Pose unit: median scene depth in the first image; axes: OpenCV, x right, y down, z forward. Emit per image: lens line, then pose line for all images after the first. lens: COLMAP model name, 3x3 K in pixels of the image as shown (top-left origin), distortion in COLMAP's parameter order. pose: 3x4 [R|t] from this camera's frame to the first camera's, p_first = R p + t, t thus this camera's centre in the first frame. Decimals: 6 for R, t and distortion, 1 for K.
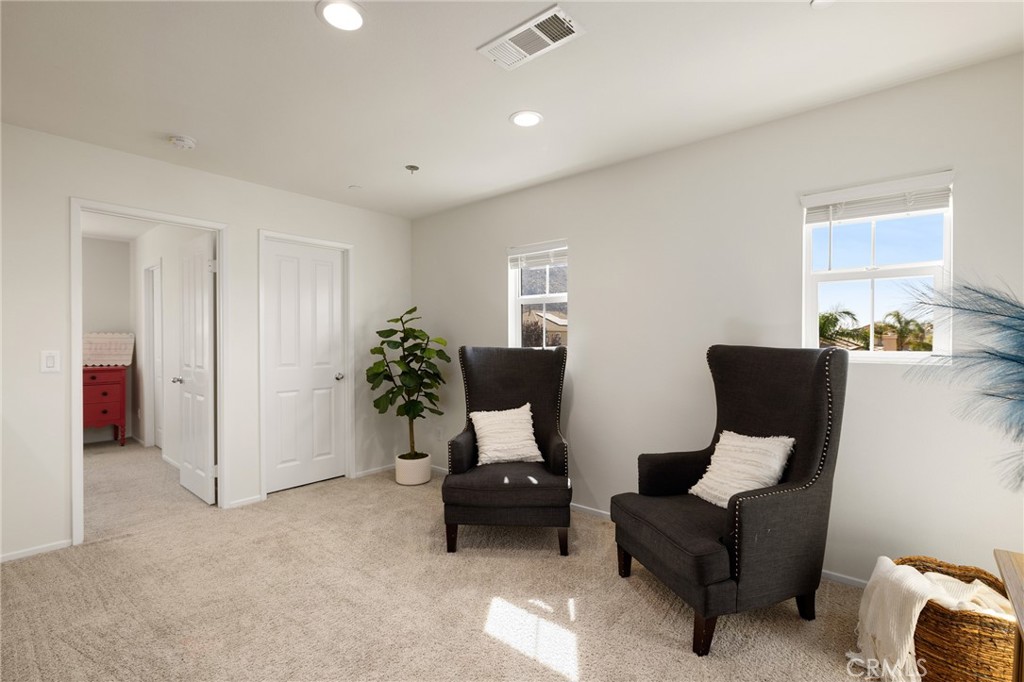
lens RADIAL K [[459.1, 0, 511.8], [0, 459.1, 336.0], [0, 0, 1]] dist [-0.004896, 0.000042]
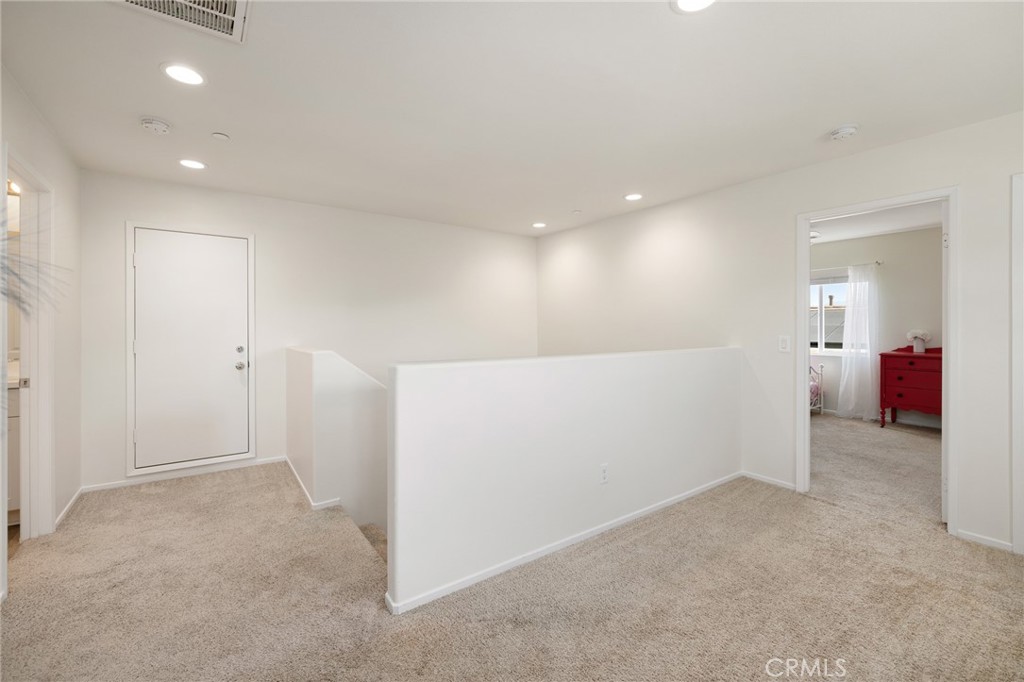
lens RADIAL K [[433.6, 0, 511.8], [0, 433.6, 318.7], [0, 0, 1]] dist [-0.005320, -0.000302]
pose [[-0.237345, -0.015950, -0.971295, 0.382385], [0.010910, 0.999758, -0.019084, -0.001496], [0.971364, -0.015126, -0.237113, 0.514869]]
